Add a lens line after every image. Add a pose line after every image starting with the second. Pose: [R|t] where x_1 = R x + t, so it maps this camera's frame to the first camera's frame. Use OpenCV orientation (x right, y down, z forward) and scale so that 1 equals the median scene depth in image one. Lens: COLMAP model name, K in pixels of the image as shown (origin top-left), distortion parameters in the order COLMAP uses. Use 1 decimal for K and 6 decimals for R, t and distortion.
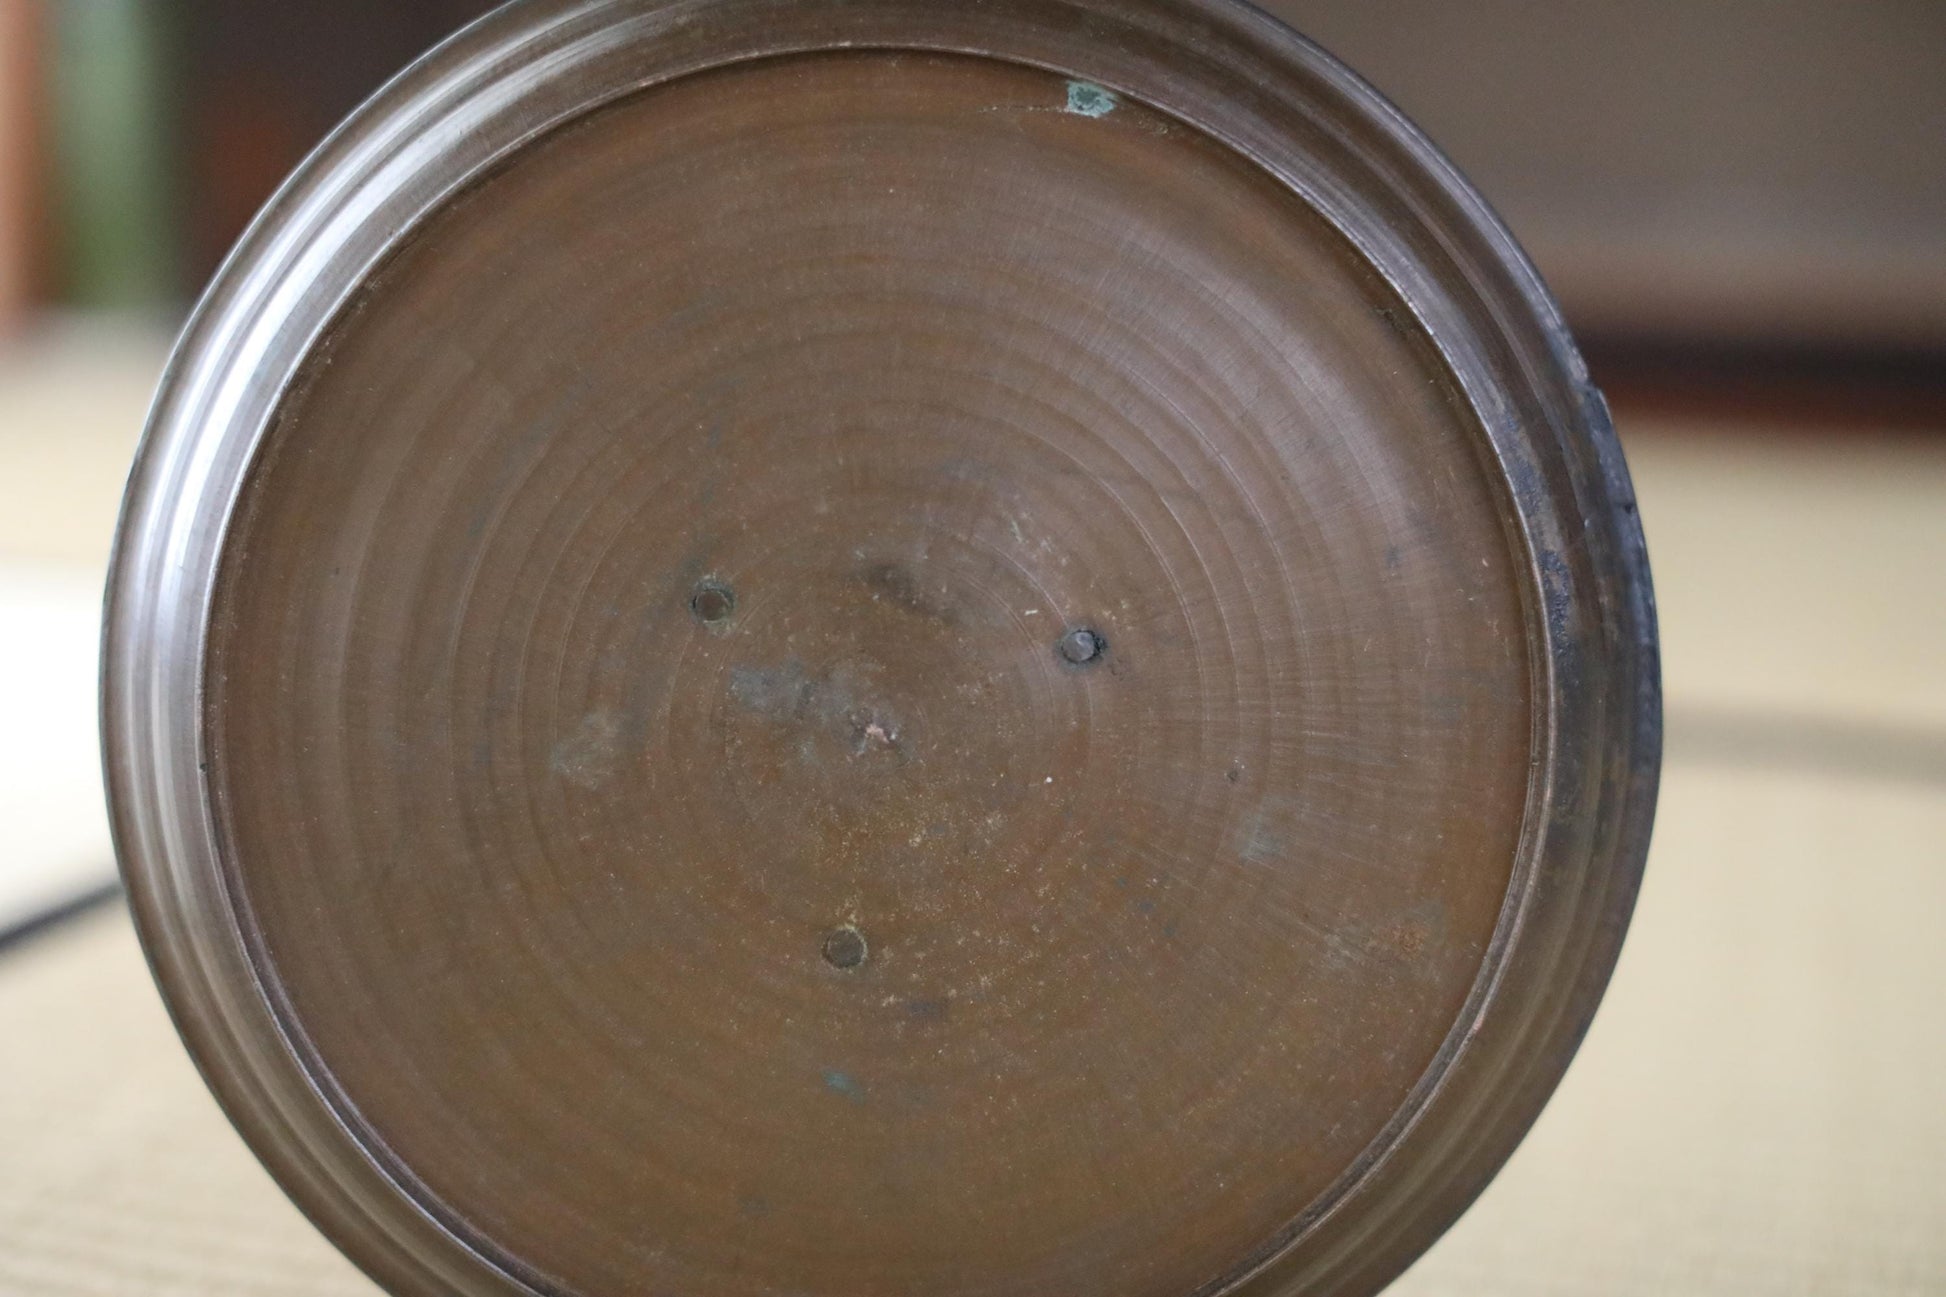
lens RADIAL K [[3012.7, 0, 973.0], [0, 3012.7, 648.5], [0, 0, 1]] dist [-0.082085, 0.266281]
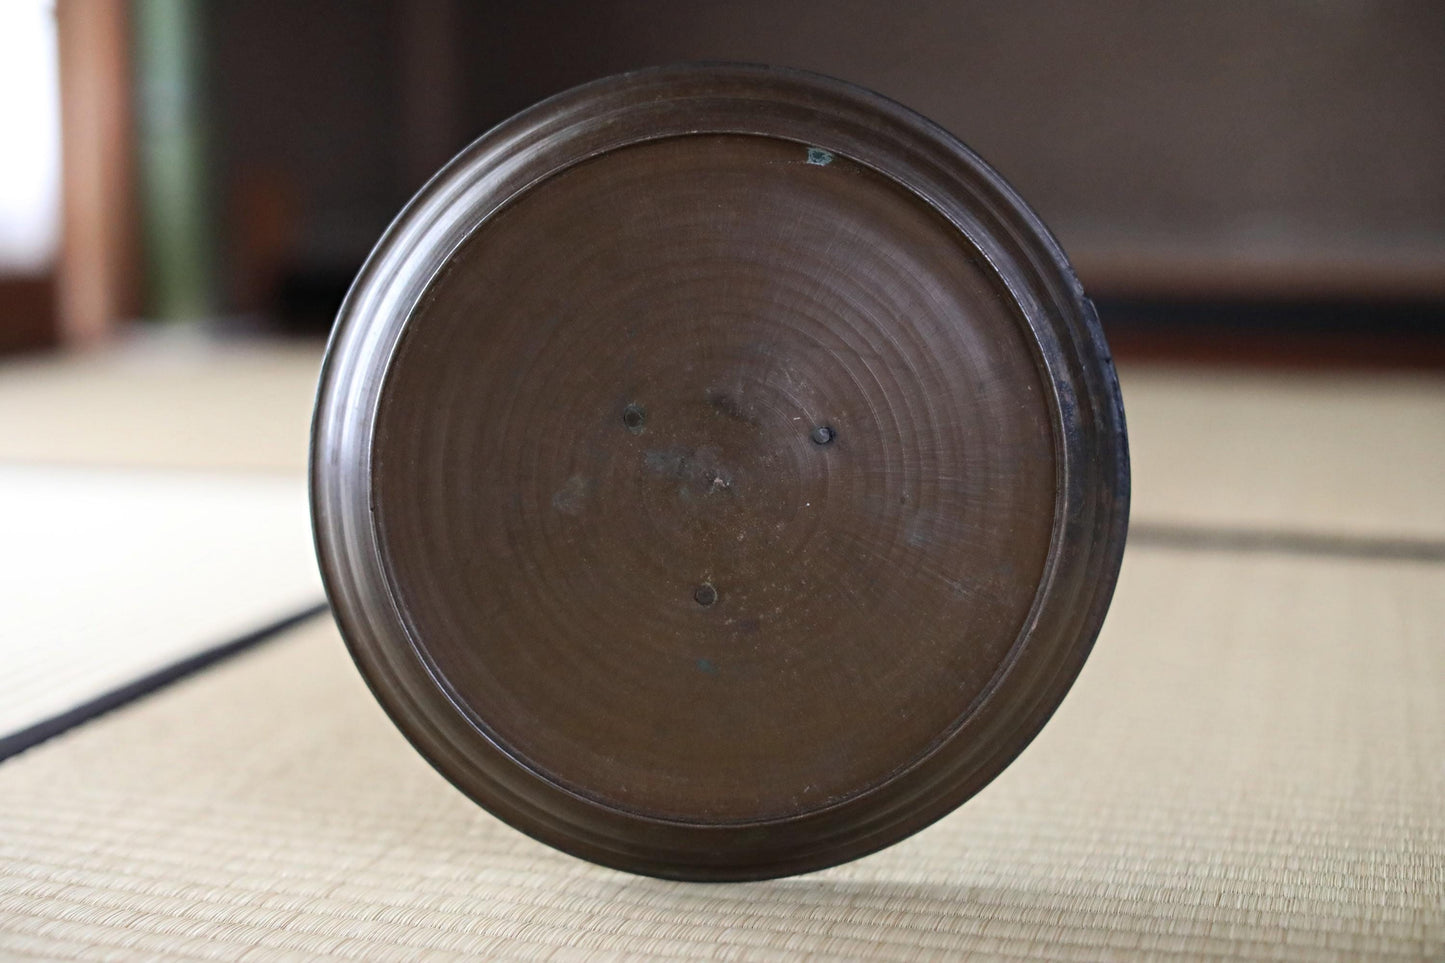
lens RADIAL K [[2467.5, 0, 722.5], [0, 2467.5, 481.5], [0, 0, 1]] dist [0.073054, 0.112804]
pose [[0.999660, -0.025927, -0.002624, -0.025488], [0.025770, 0.998499, -0.048335, 0.104147], [0.003873, 0.048251, 0.998828, -0.594386]]
